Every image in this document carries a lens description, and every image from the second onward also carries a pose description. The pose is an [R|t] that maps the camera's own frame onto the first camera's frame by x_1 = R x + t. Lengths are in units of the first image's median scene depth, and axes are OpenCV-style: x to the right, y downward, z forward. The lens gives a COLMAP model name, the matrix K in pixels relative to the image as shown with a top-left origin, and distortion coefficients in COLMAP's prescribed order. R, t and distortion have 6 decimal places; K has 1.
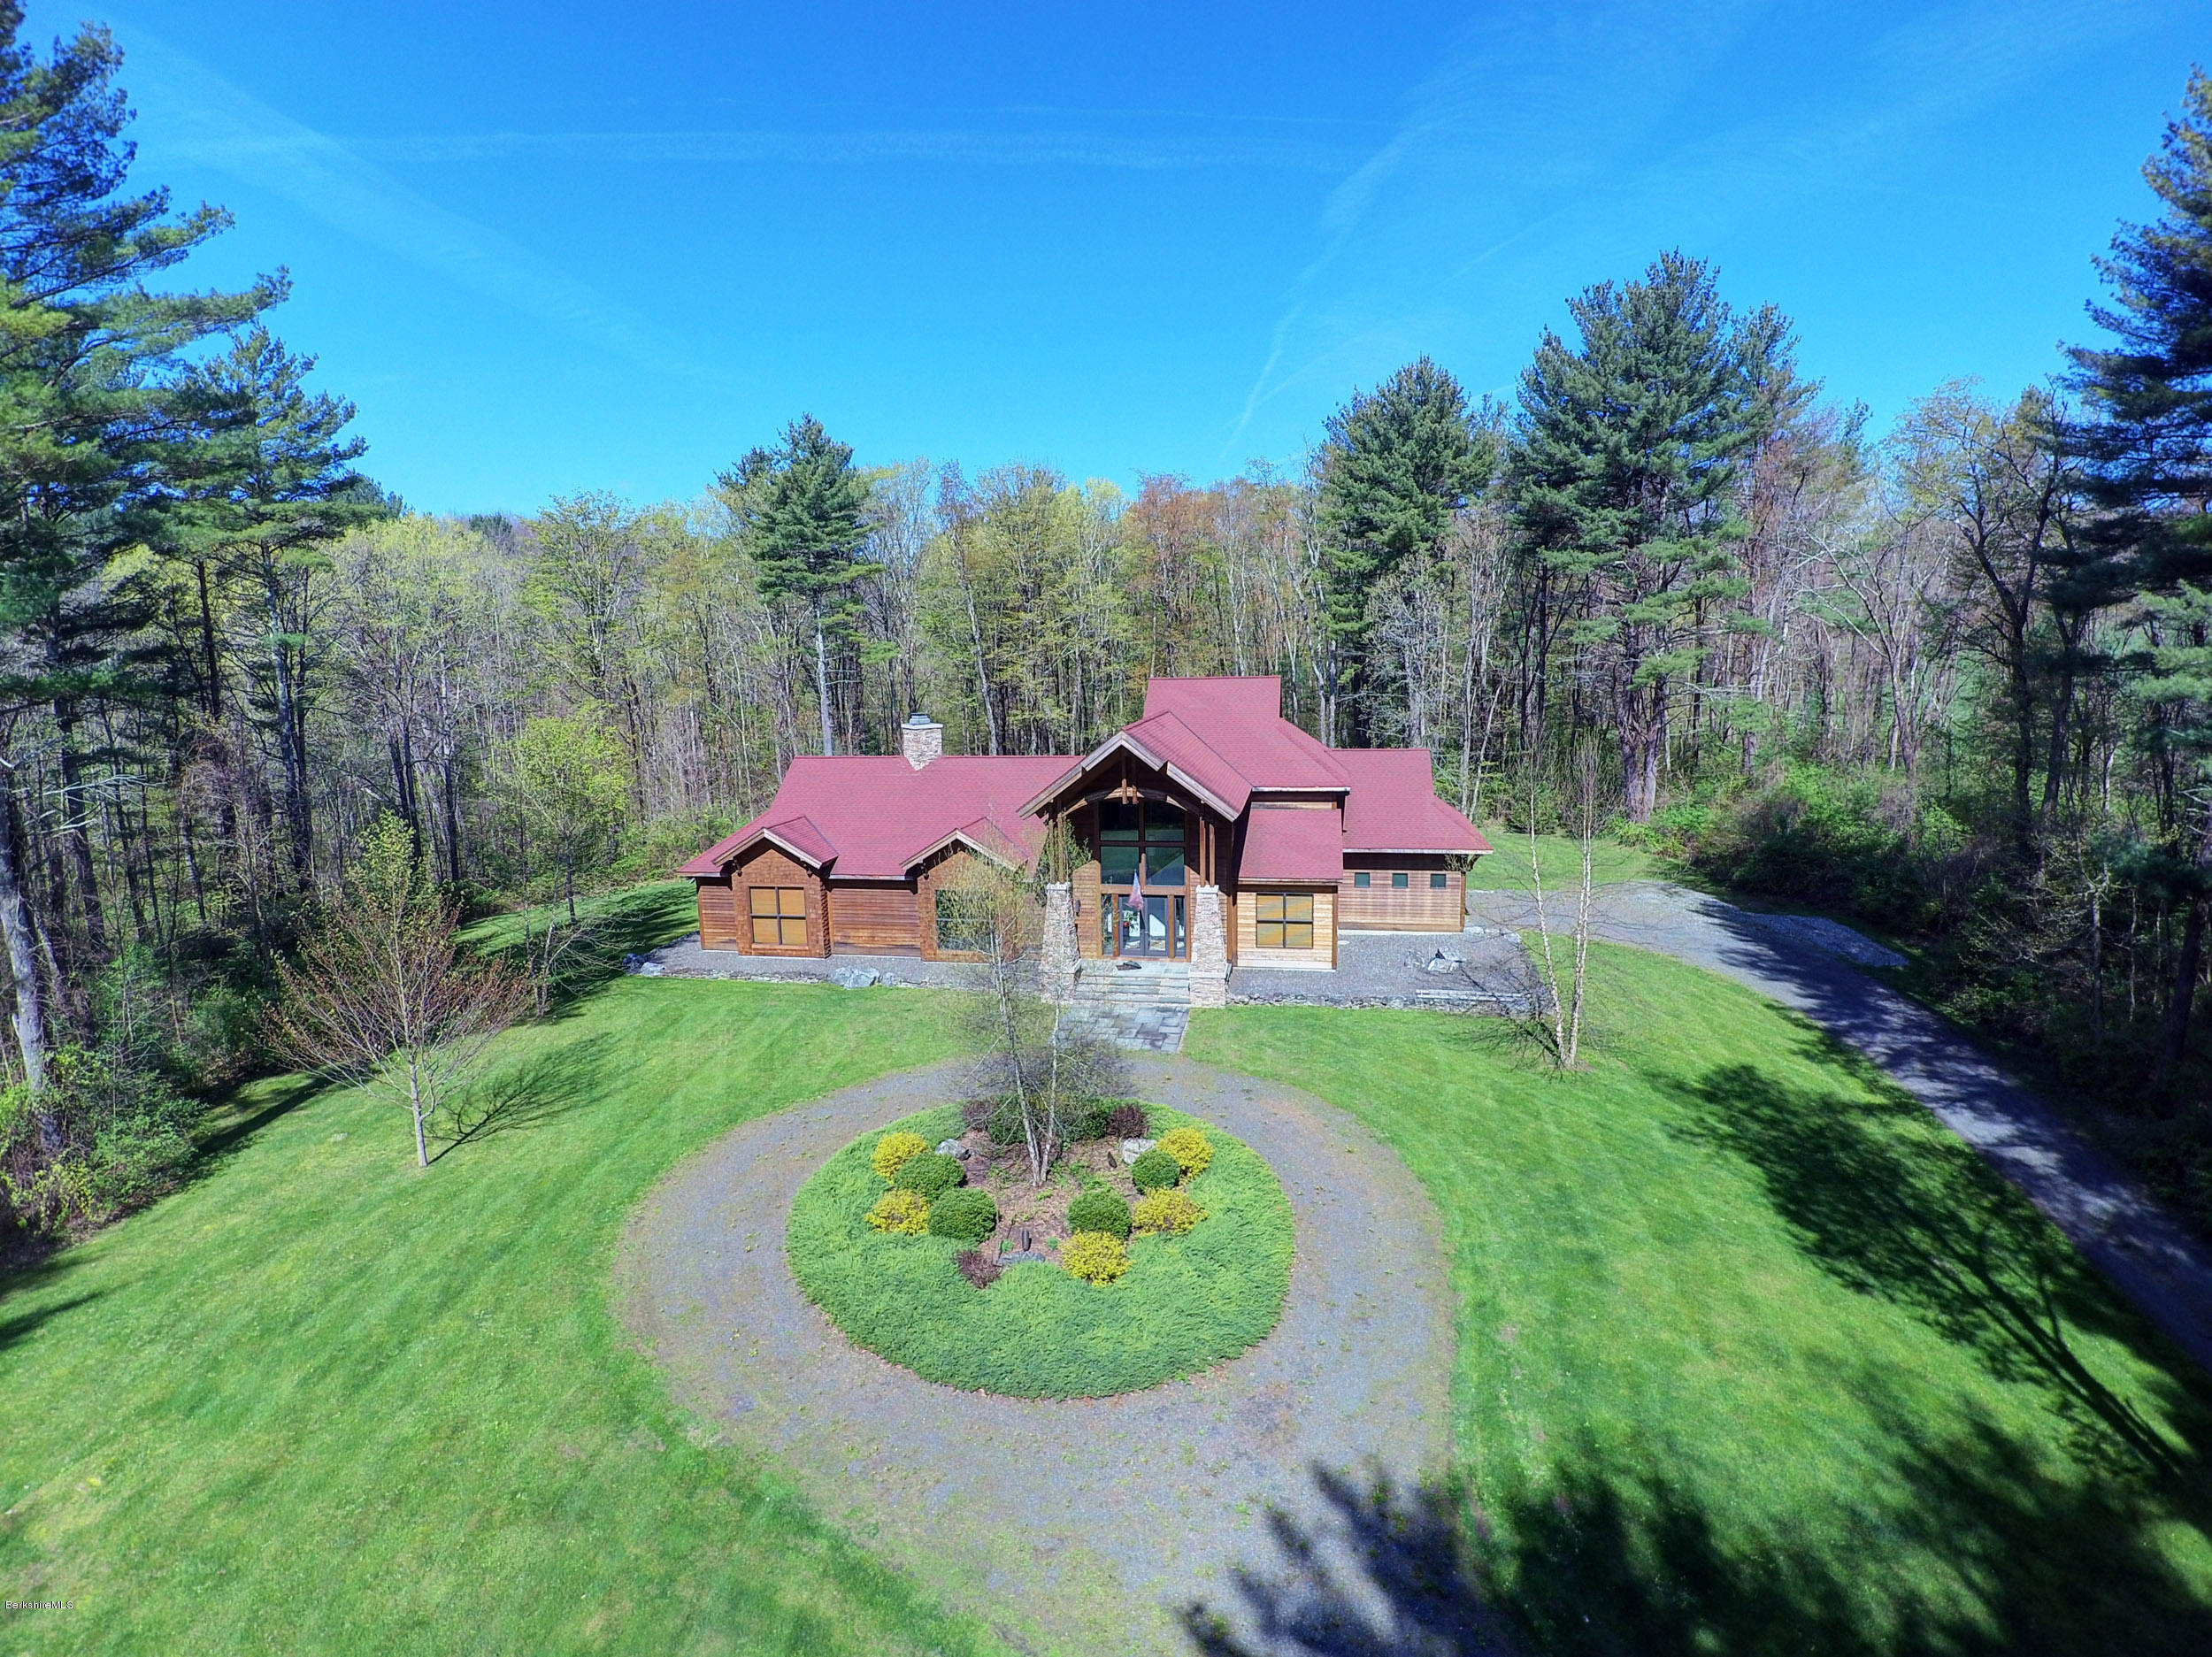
lens RADIAL K [[1127.3, 0, 1107.9], [0, 1127.3, 827.2], [0, 0, 1]] dist [-0.044733, -0.013514]
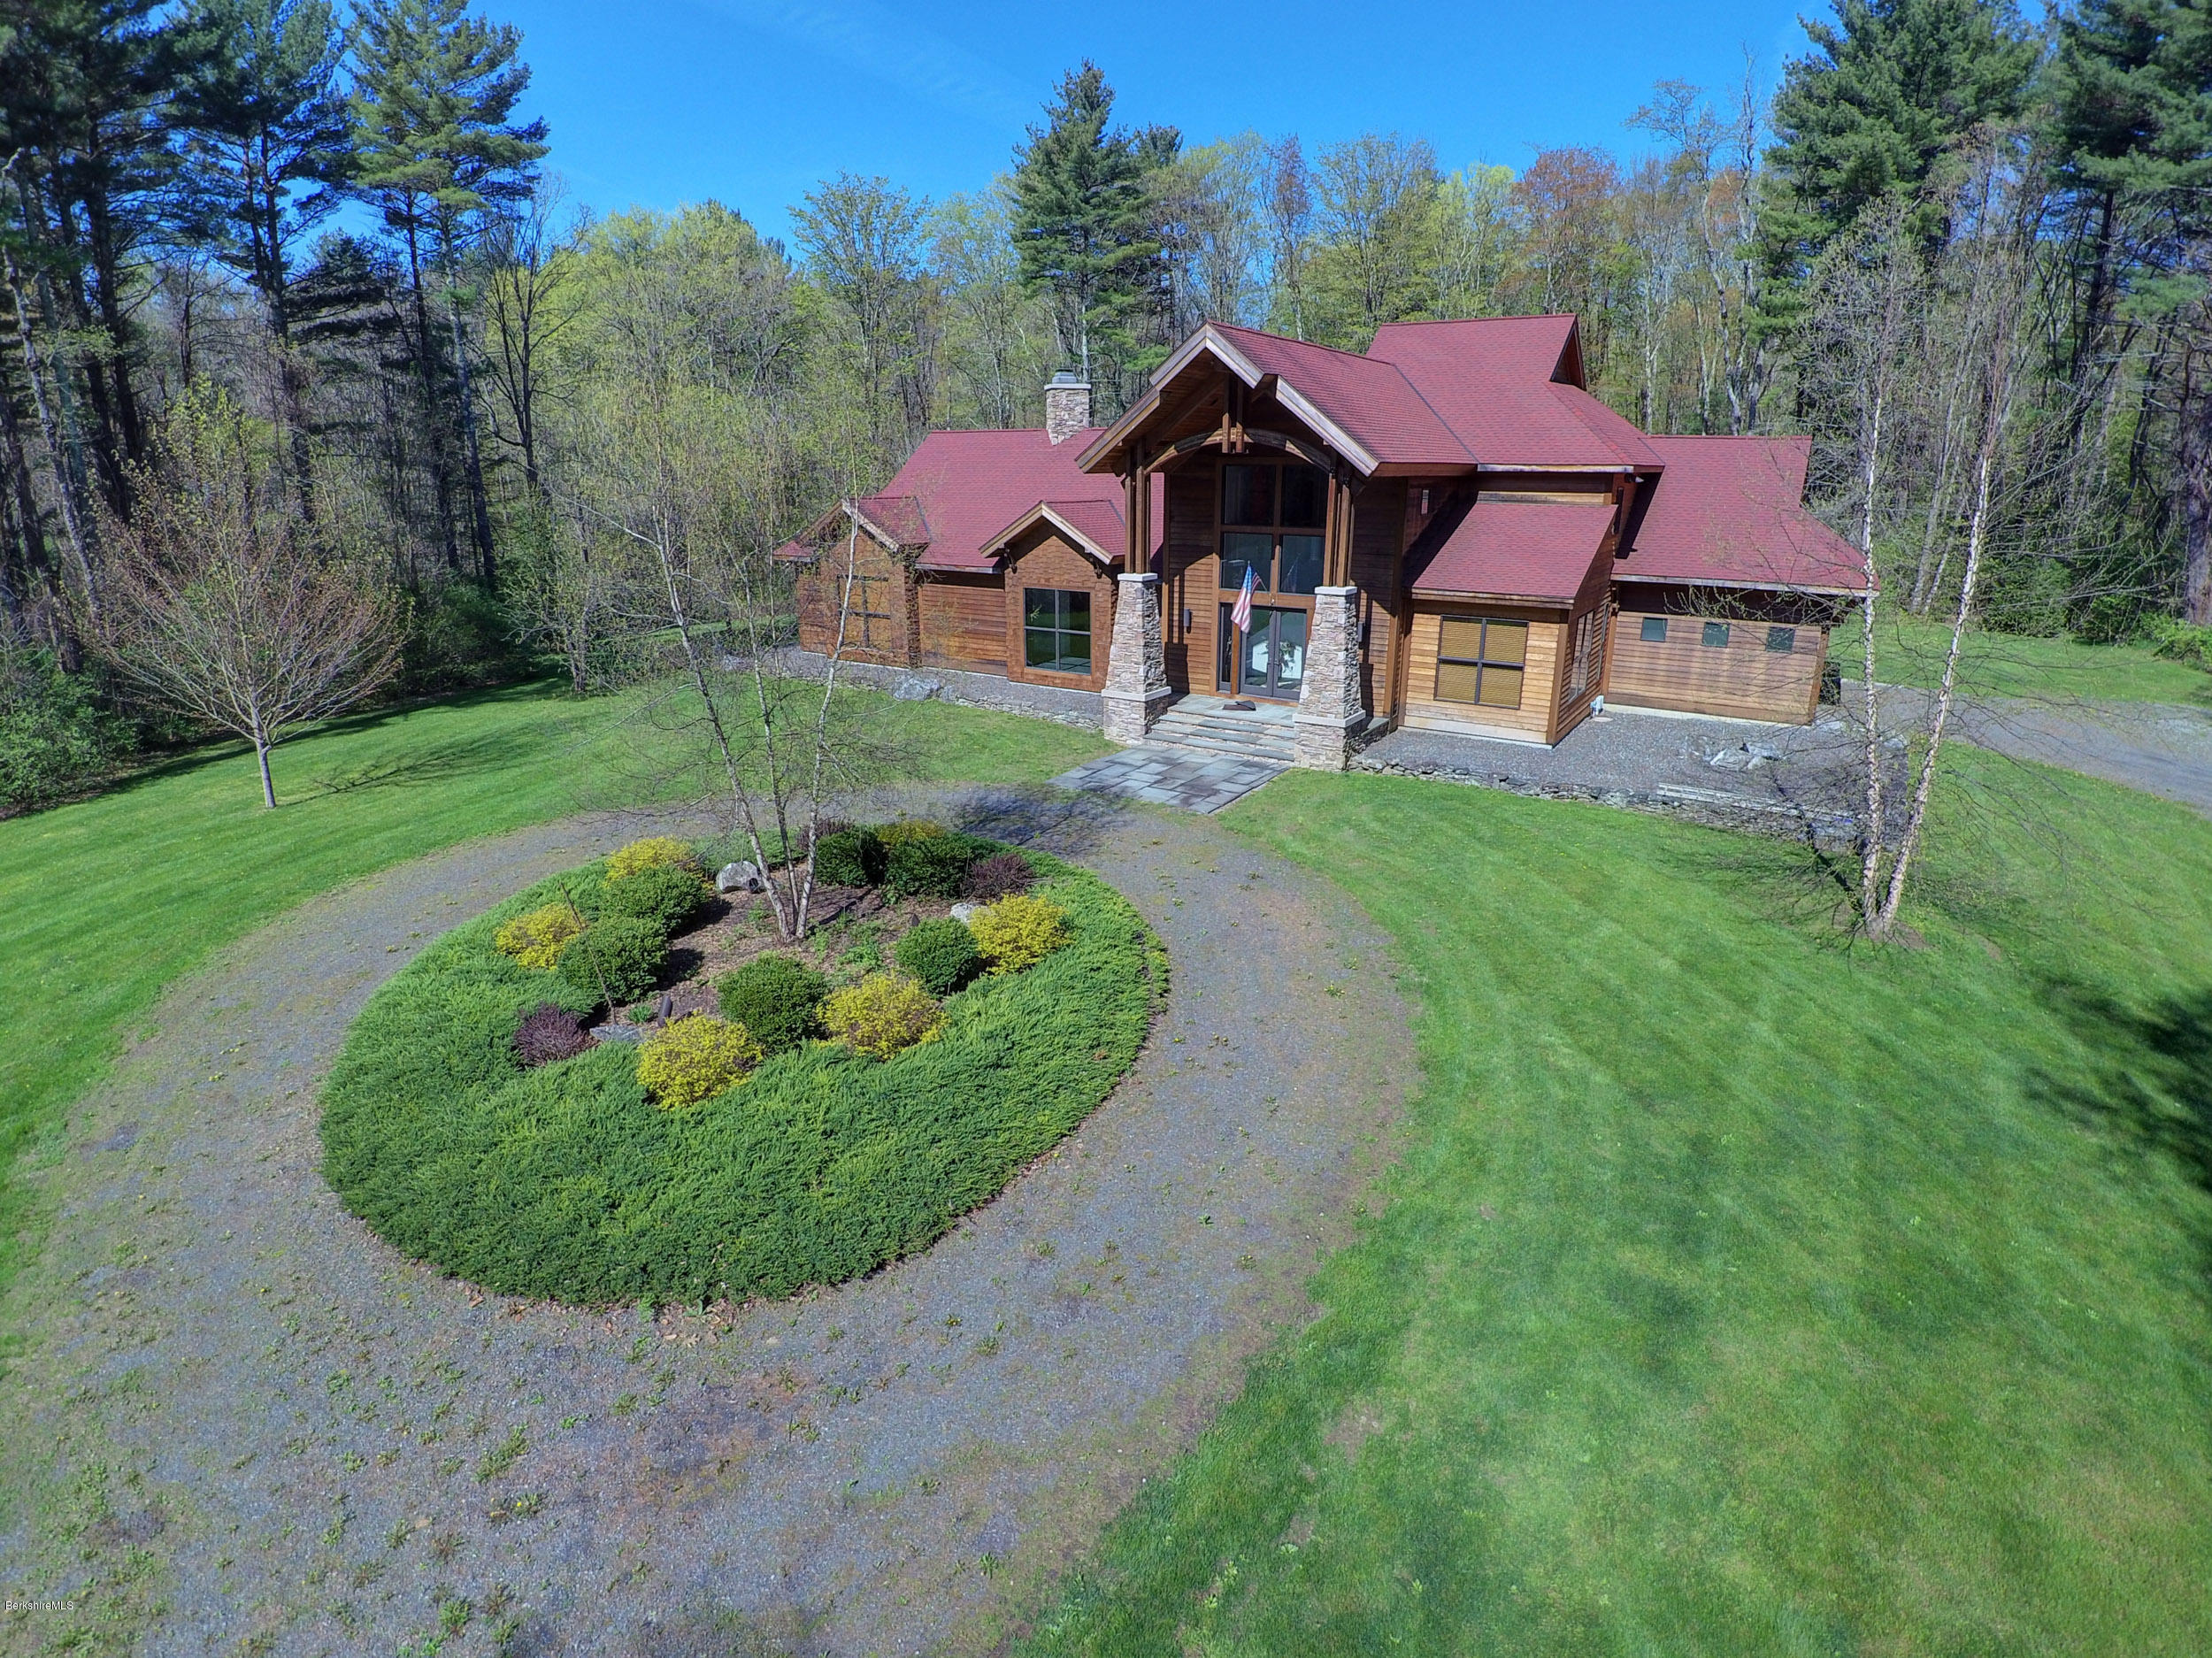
lens RADIAL K [[1127.3, 0, 1103.3], [0, 1127.3, 826.1], [0, 0, 1]] dist [-0.044733, -0.013514]
pose [[0.922653, 0.138307, -0.359975, 0.218497], [-0.079501, 0.981639, 0.173389, 0.087754], [0.377347, -0.131360, 0.916708, 0.332689]]
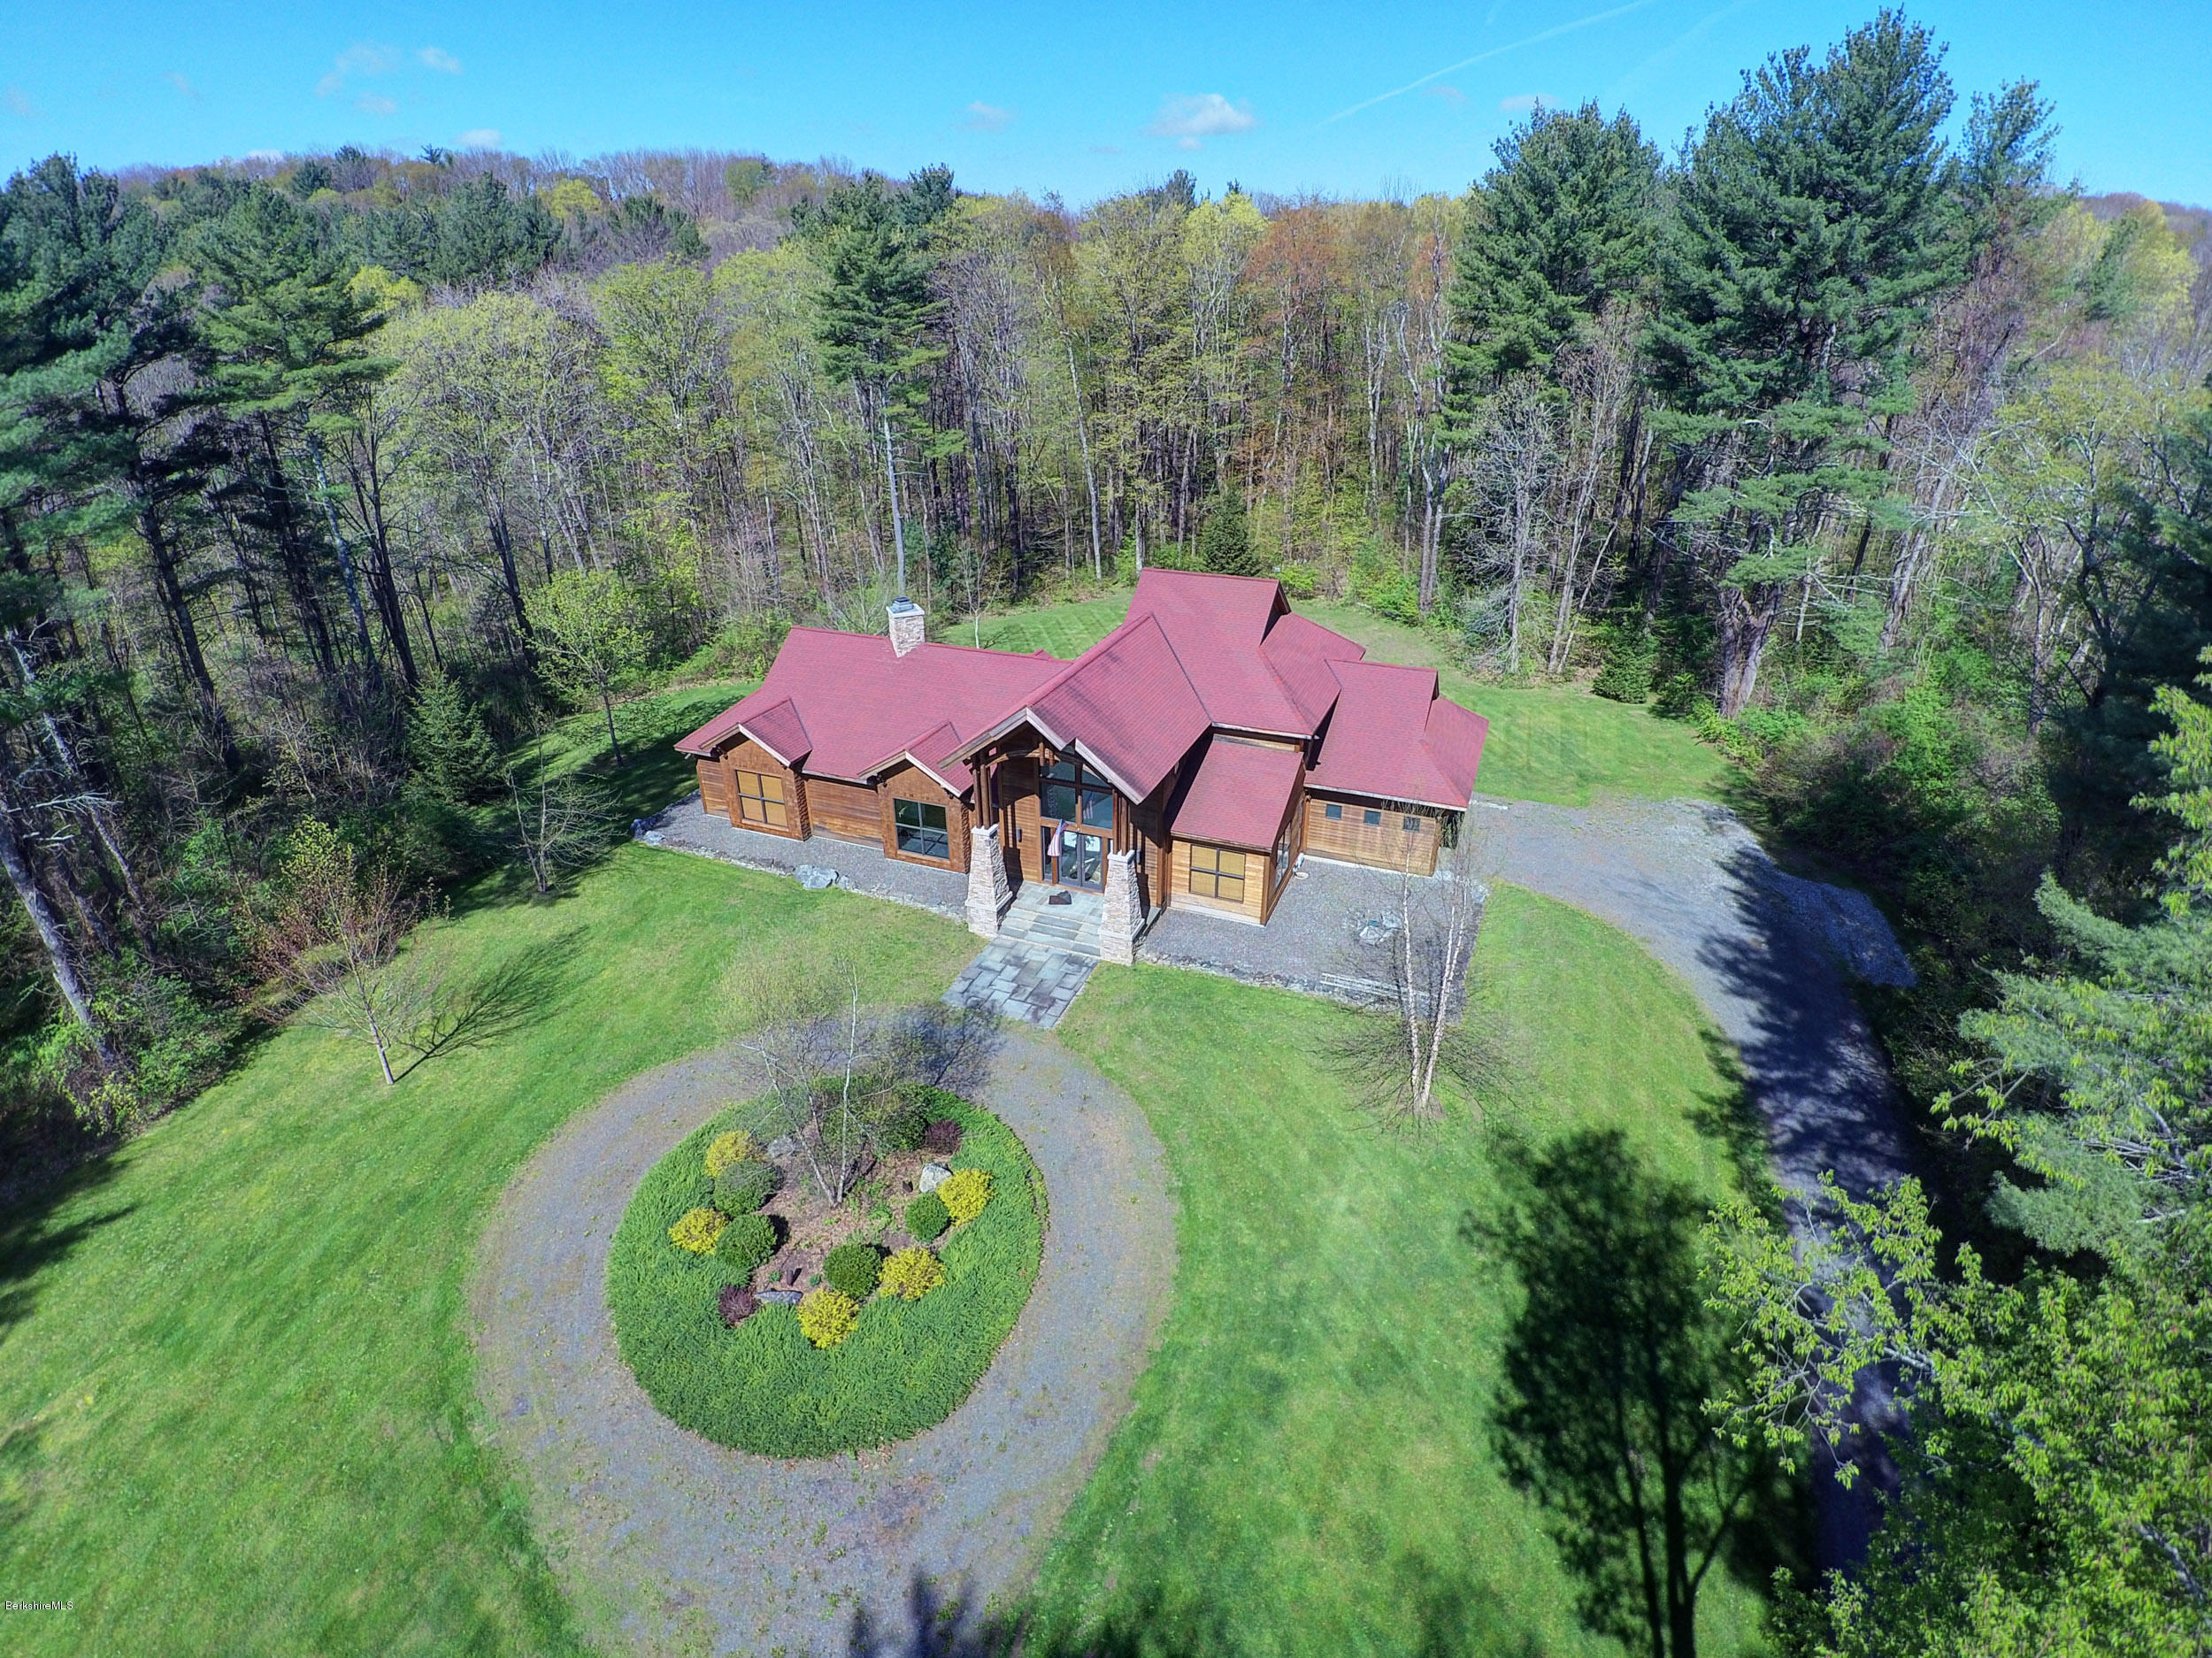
lens RADIAL K [[1127.3, 0, 1101.4], [0, 1127.3, 819.0], [0, 0, 1]] dist [-0.044733, -0.013514]
pose [[0.978837, 0.104659, -0.175856, 0.244821], [-0.047531, 0.952100, 0.302071, -0.277069], [0.199047, -0.287319, 0.936925, 0.070035]]
